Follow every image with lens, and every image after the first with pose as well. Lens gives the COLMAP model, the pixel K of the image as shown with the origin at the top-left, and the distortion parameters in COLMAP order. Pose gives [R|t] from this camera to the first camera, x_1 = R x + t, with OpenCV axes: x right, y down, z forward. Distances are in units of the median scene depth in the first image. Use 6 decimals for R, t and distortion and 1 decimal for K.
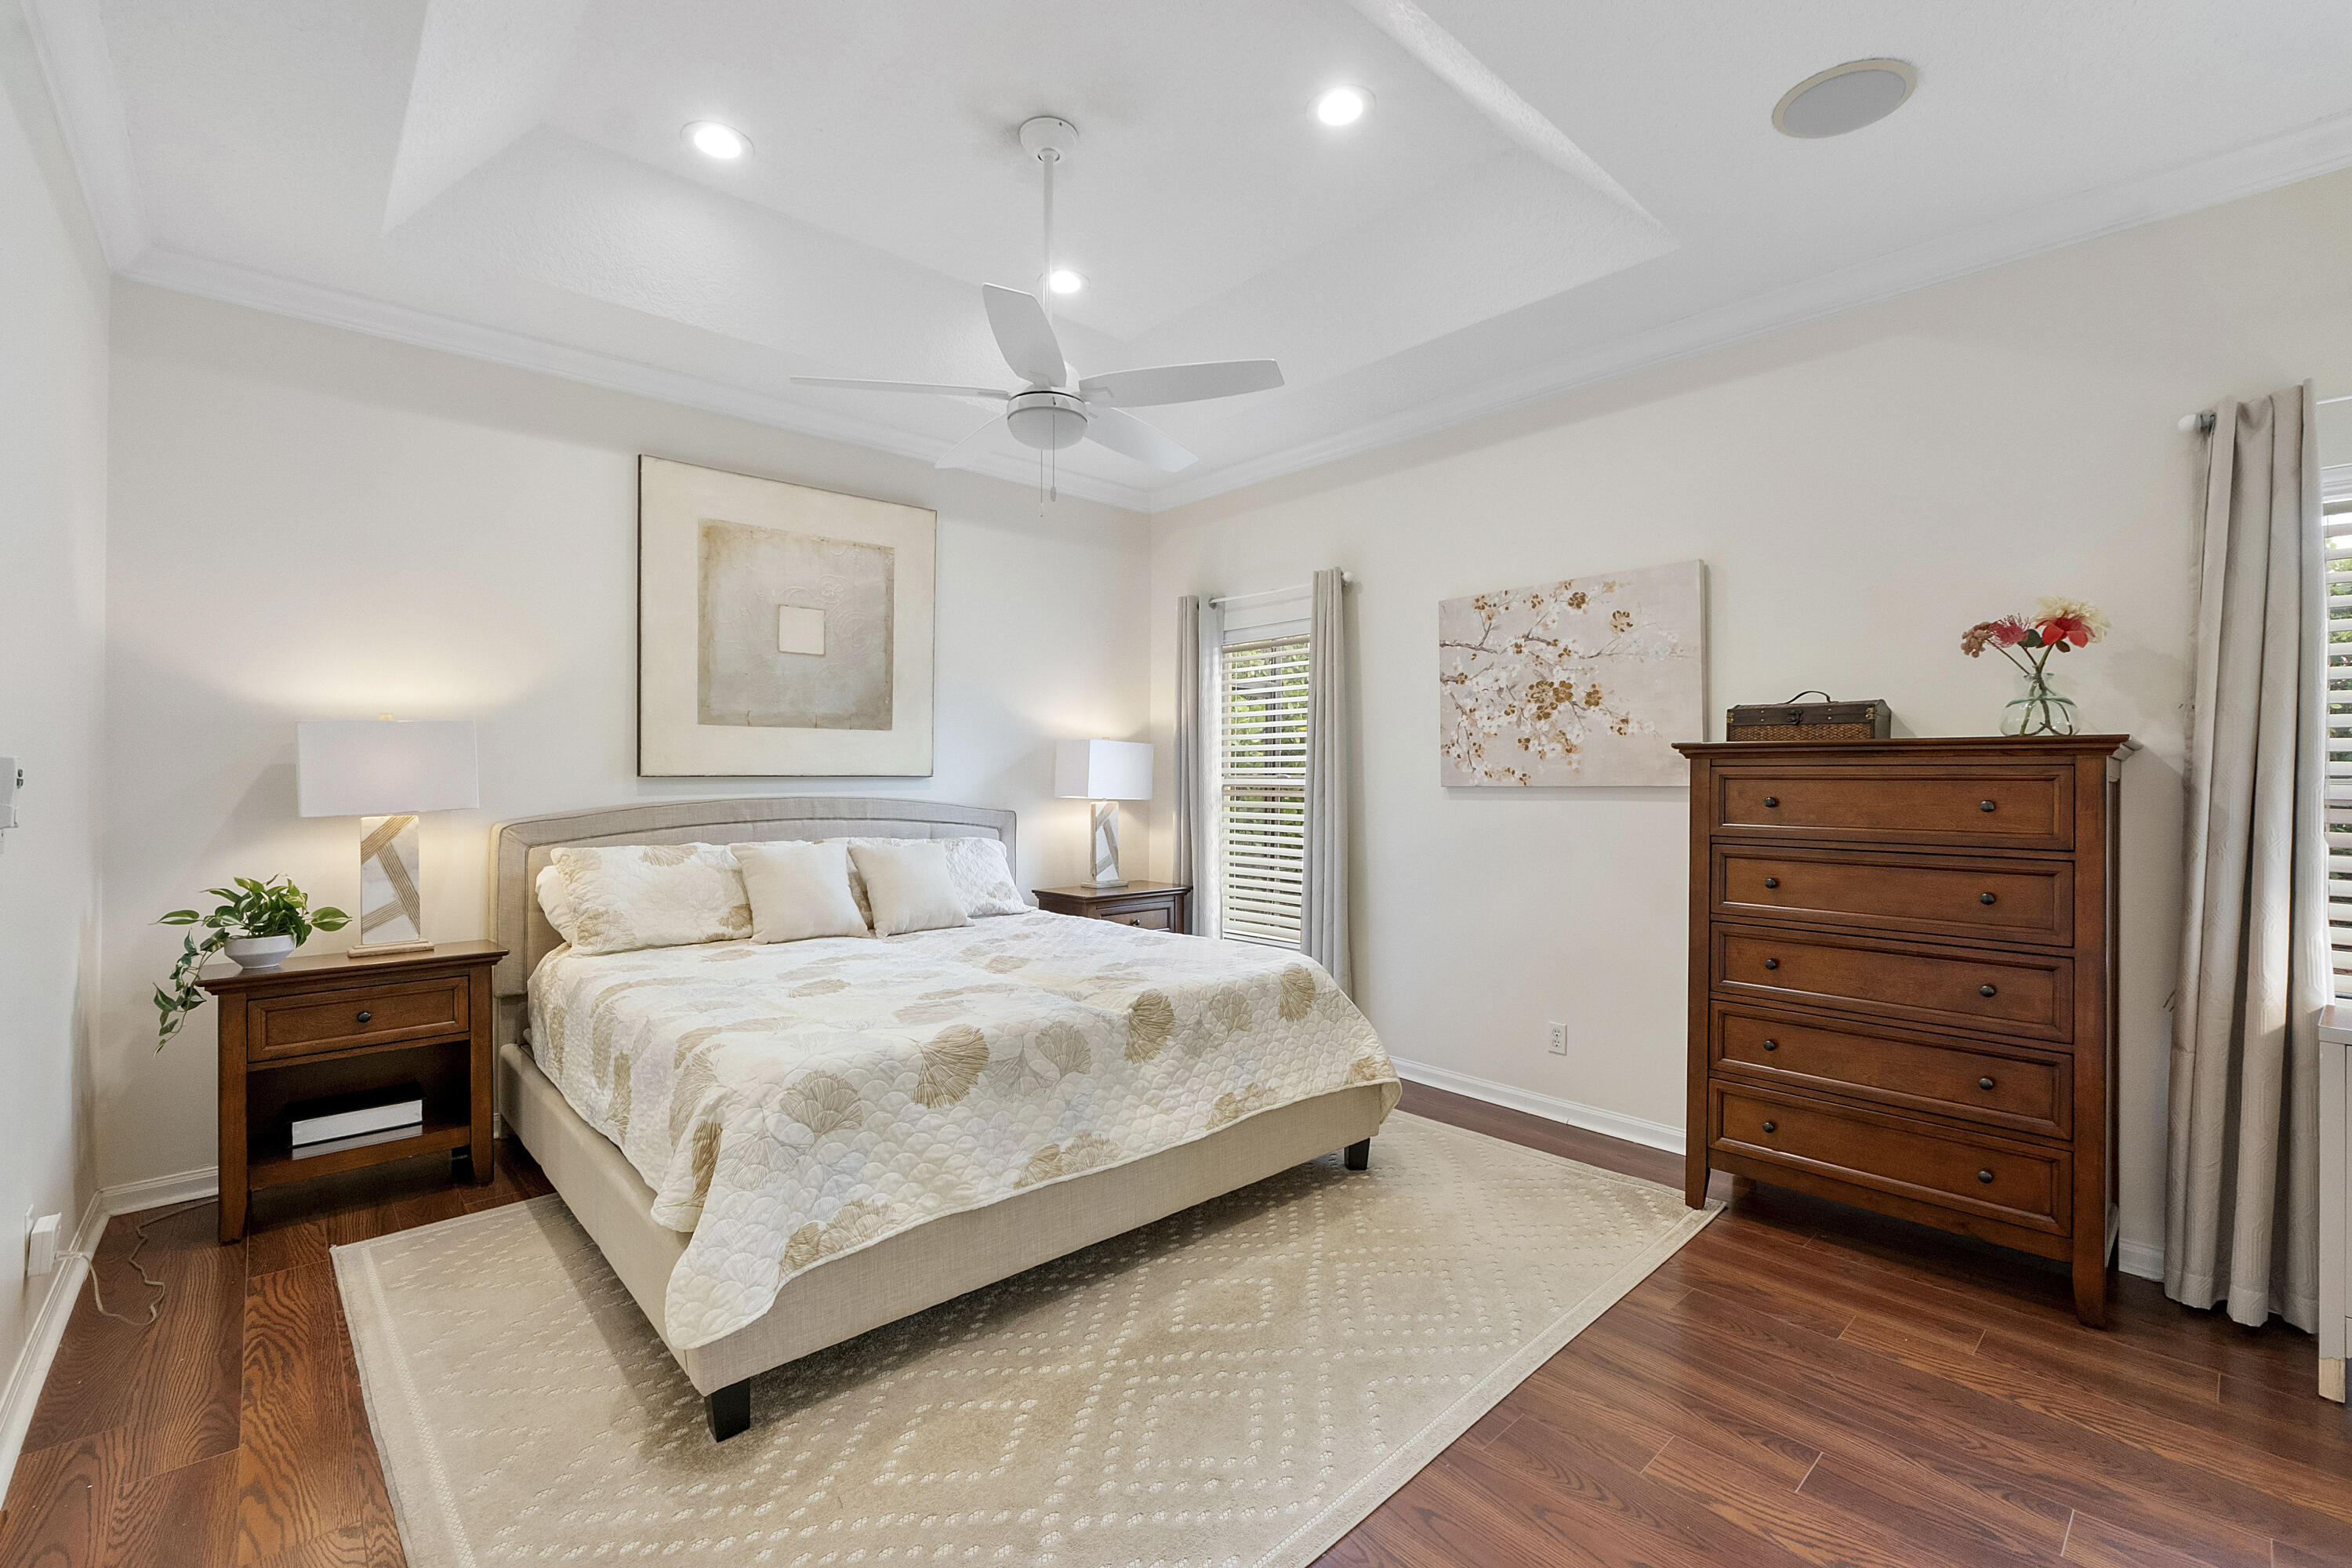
lens RADIAL K [[996.0, 0, 1185.5], [0, 996.0, 769.7], [0, 0, 1]] dist [-0.011622, 0.001008]
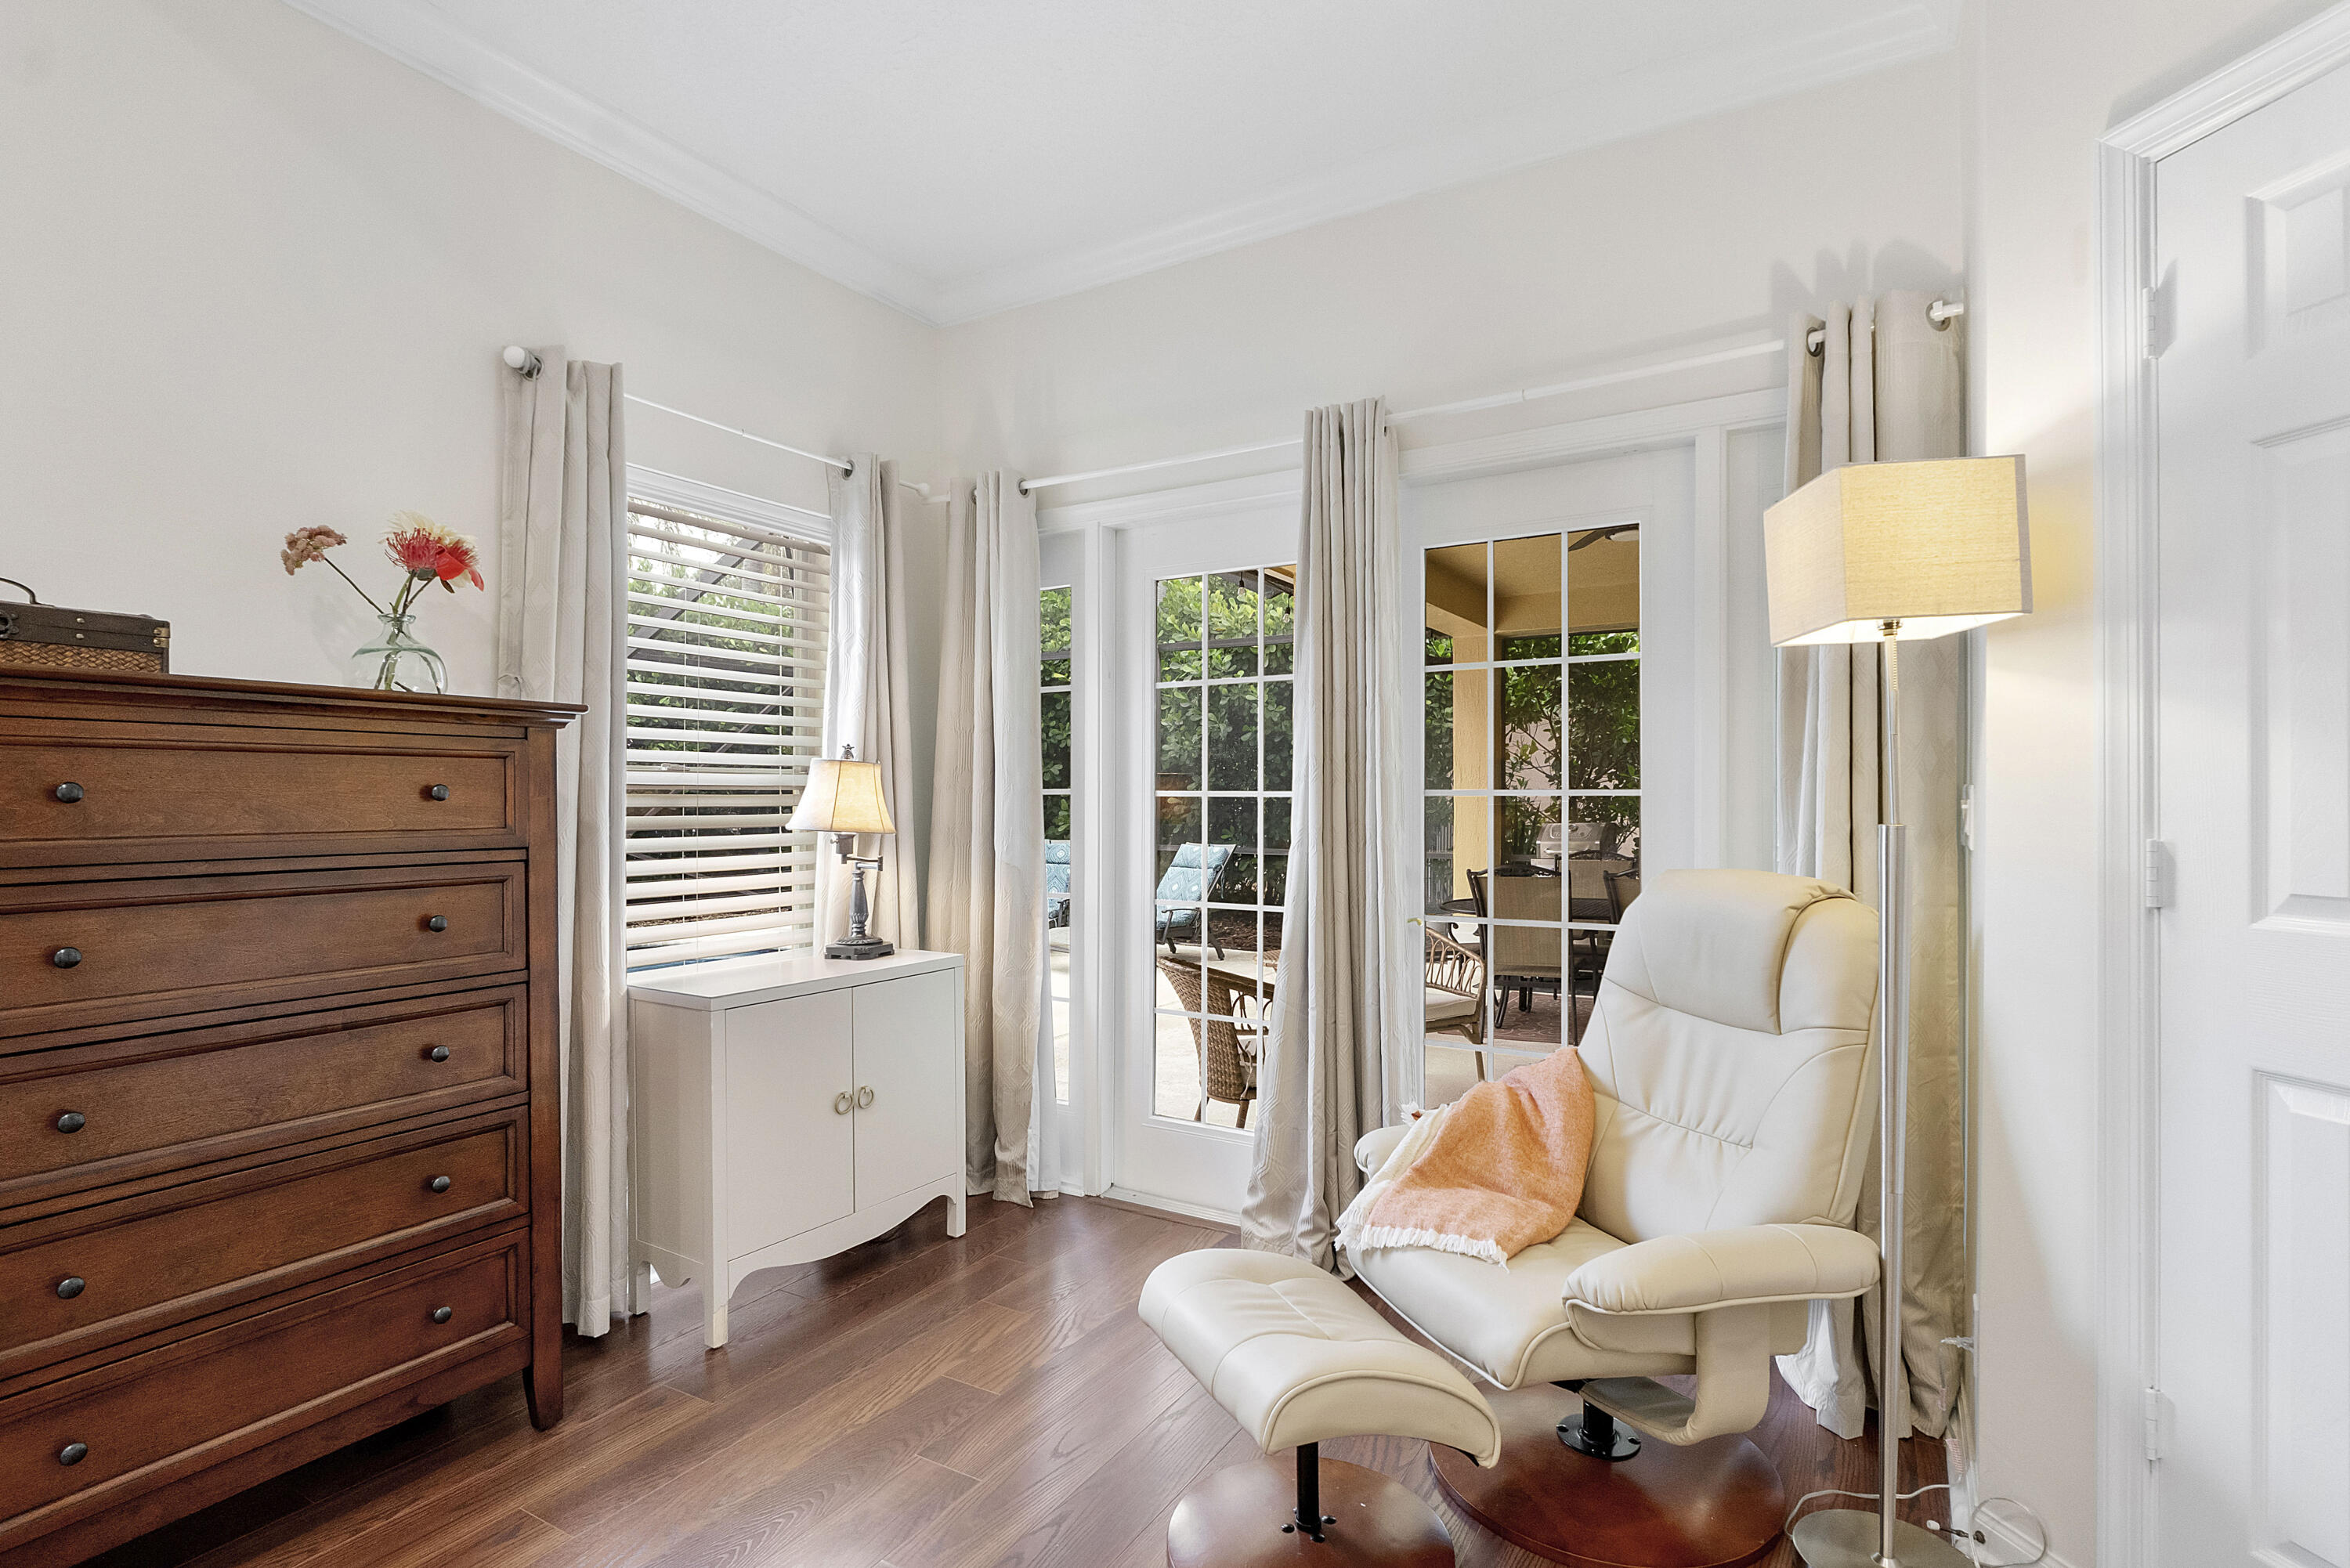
lens RADIAL K [[1123.5, 0, 1177.9], [0, 1123.5, 794.4], [0, 0, 1]] dist [-0.008311, 0.000288]
pose [[-0.296655, -0.003572, 0.954978, -0.077860], [-0.008120, 0.999966, 0.001218, 0.022981], [-0.954950, -0.007393, -0.296674, 0.512886]]
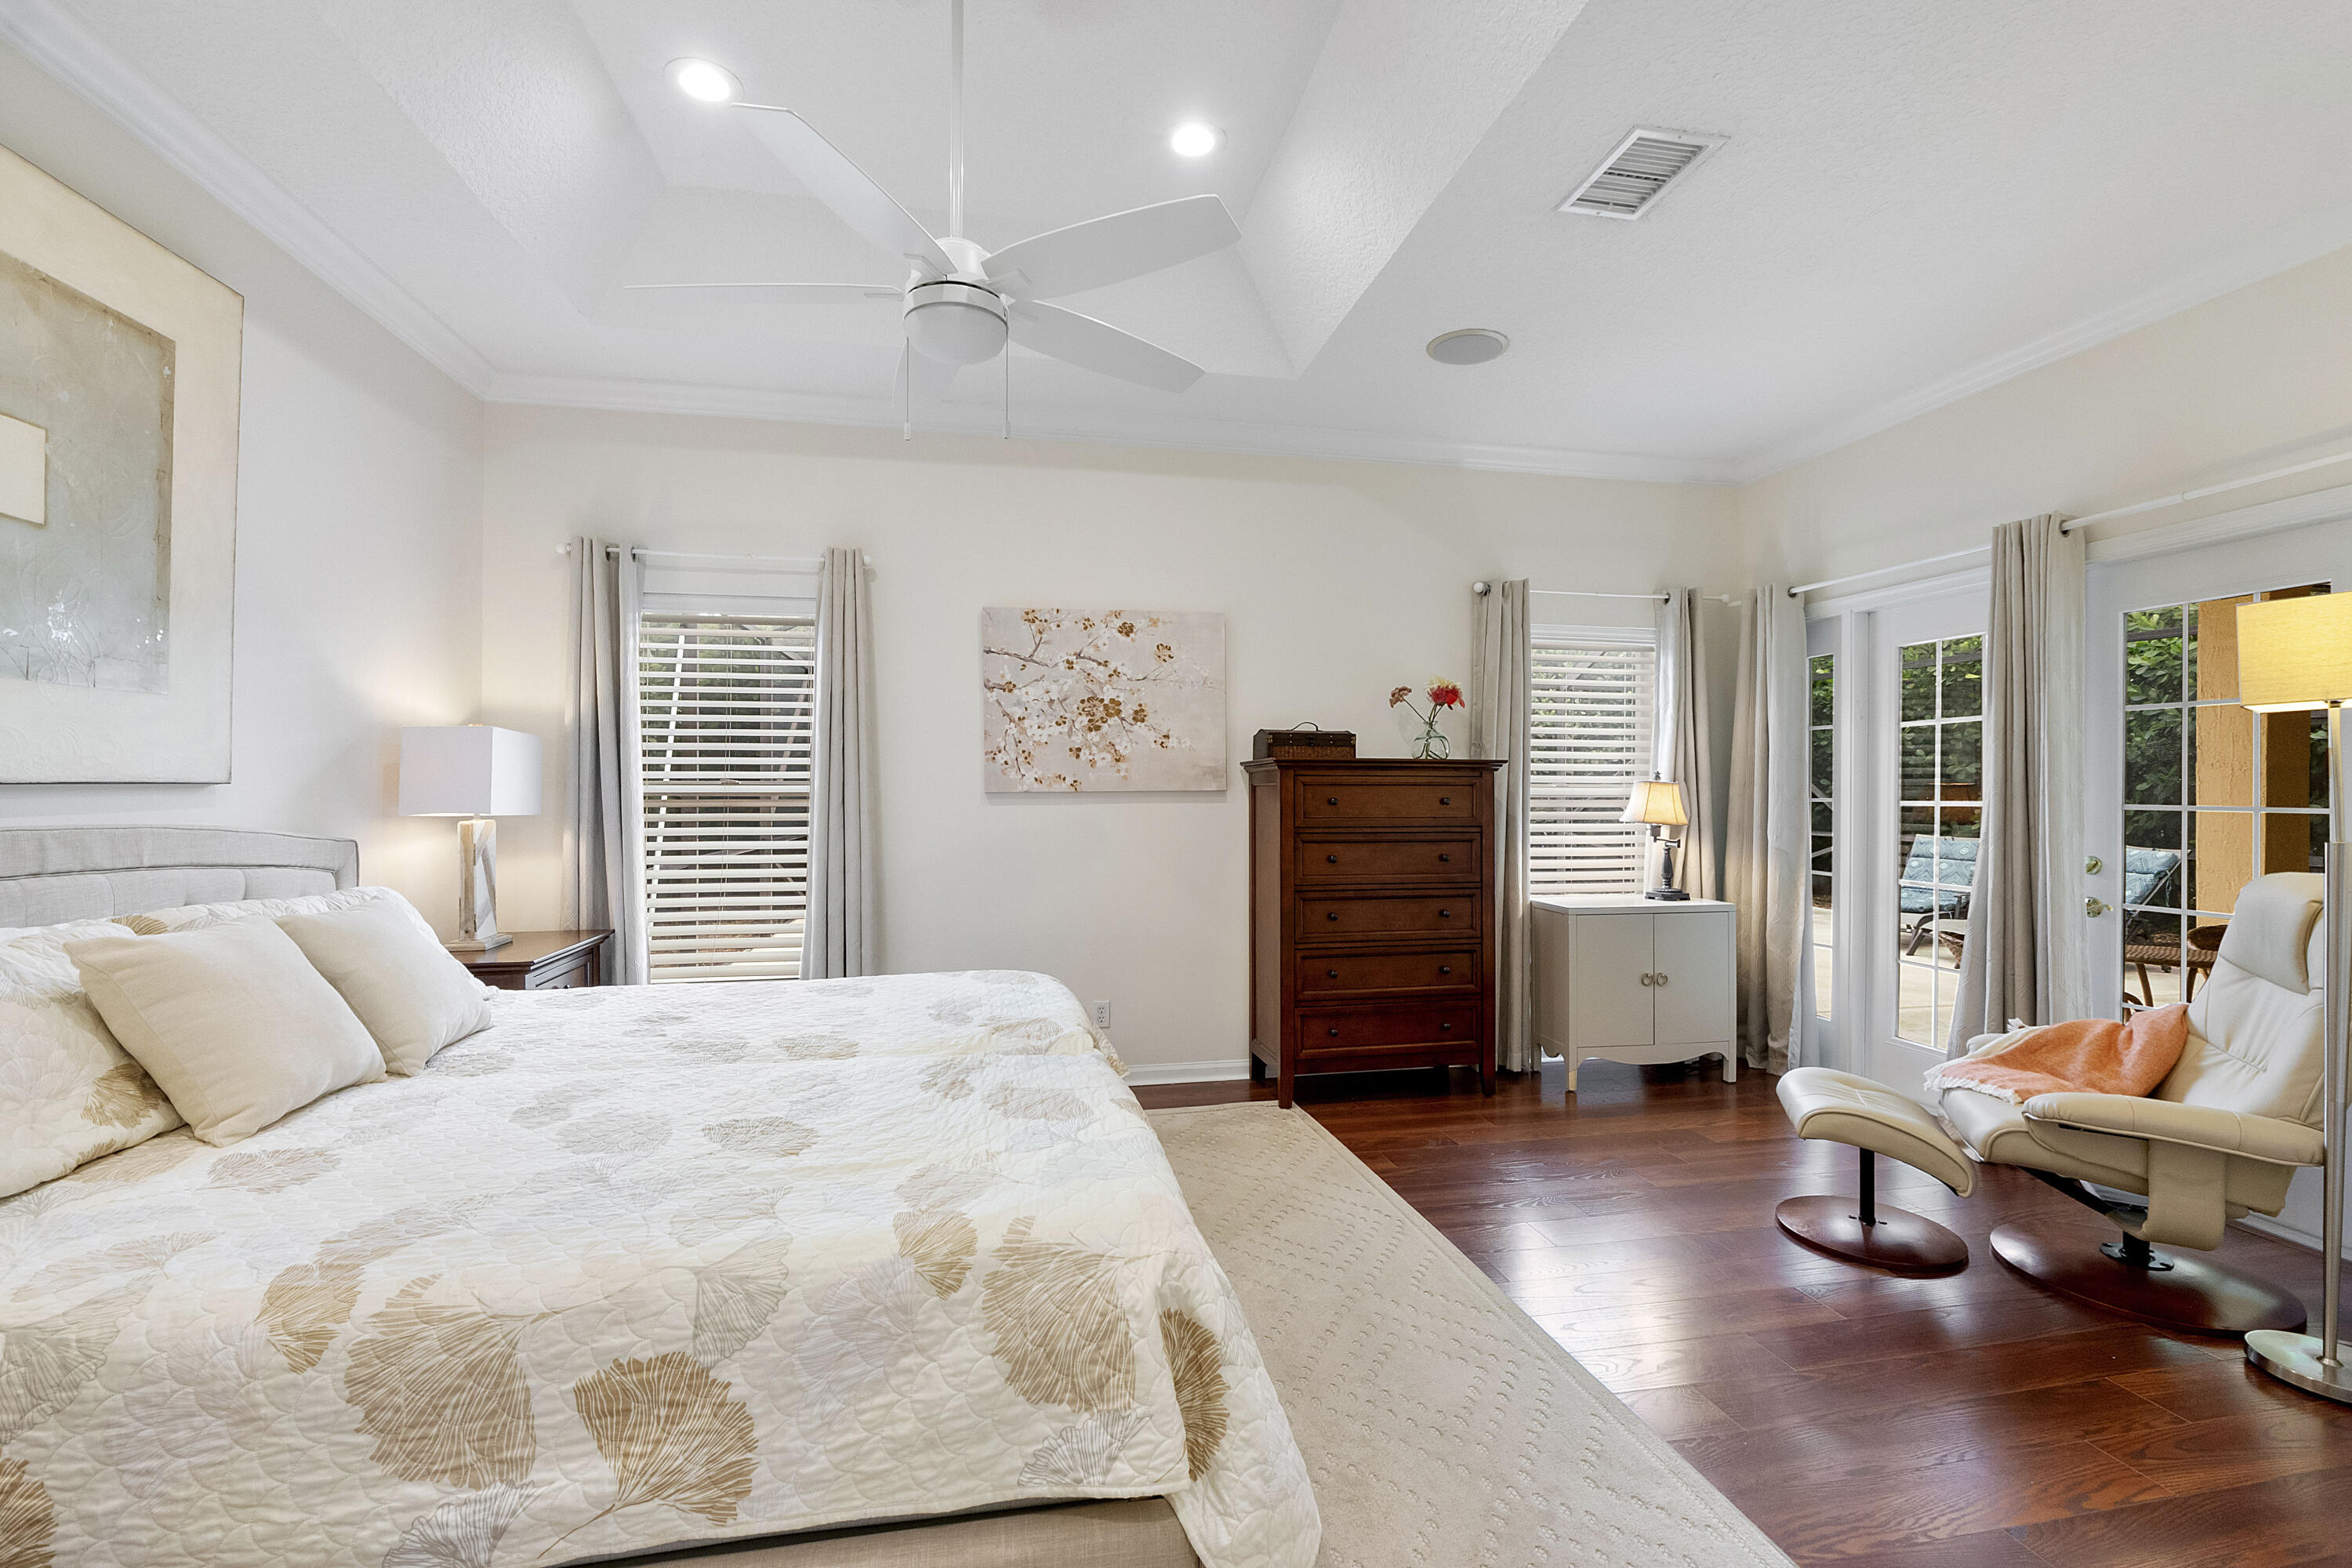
lens RADIAL K [[996.0, 0, 1174.1], [0, 996.0, 782.9], [0, 0, 1]] dist [-0.011622, 0.001008]
pose [[0.520943, -0.000834, 0.853591, -0.584490], [-0.006987, 0.999962, 0.005242, 0.000668], [-0.853563, -0.008695, 0.520917, 0.368397]]
